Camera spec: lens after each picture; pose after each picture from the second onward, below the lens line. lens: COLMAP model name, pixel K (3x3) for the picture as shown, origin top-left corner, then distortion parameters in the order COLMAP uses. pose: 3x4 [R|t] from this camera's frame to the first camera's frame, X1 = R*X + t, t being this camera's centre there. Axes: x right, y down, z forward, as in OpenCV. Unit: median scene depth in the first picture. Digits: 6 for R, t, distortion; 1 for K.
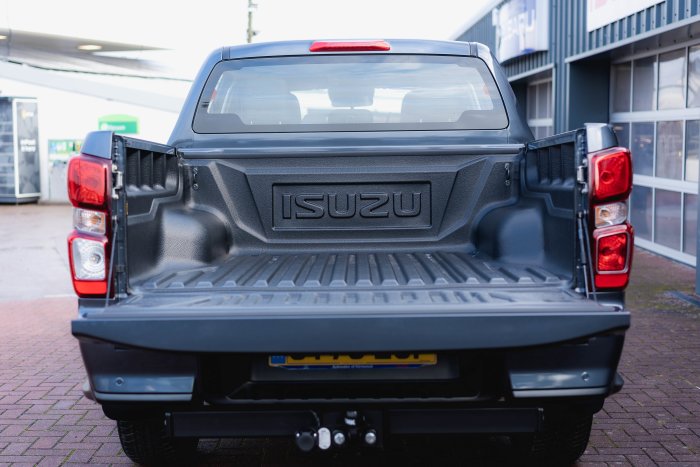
lens RADIAL K [[1092.8, 0, 350.0], [0, 1092.8, 233.5], [0, 0, 1]] dist [0.021876, -0.004376]
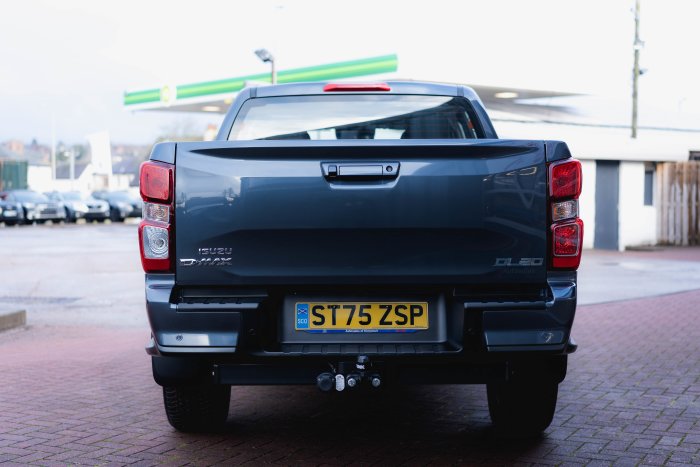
lens RADIAL K [[1092.8, 0, 350.0], [0, 1092.8, 233.5], [0, 0, 1]] dist [0.021876, -0.004376]
pose [[0.999953, 0.008119, 0.005280, -0.019153], [-0.007802, 0.998321, -0.057391, 0.084816], [-0.005737, 0.057347, 0.998338, -0.273736]]
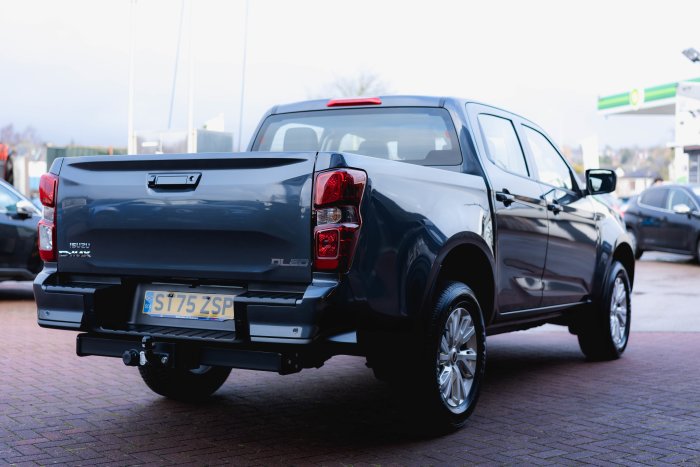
lens RADIAL K [[1092.8, 0, 350.0], [0, 1092.8, 233.5], [0, 0, 1]] dist [0.021876, -0.004376]
pose [[0.876901, 0.029599, -0.479758, 0.928953], [-0.057503, 0.997394, -0.043569, 0.062564], [0.477219, 0.065793, 0.876318, -0.200252]]
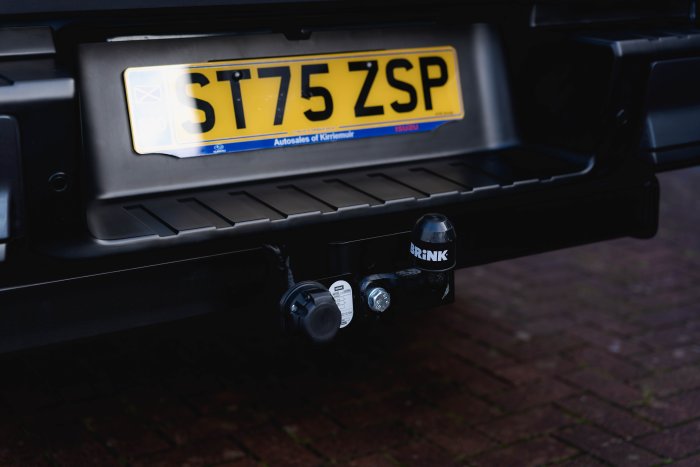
lens RADIAL K [[1092.8, 0, 350.0], [0, 1092.8, 233.5], [0, 0, 1]] dist [0.021876, -0.004376]
pose [[0.852591, -0.128553, 0.506520, -0.223768], [0.041874, 0.982960, 0.178988, 0.083356], [-0.520898, -0.131393, 0.843446, 0.630665]]
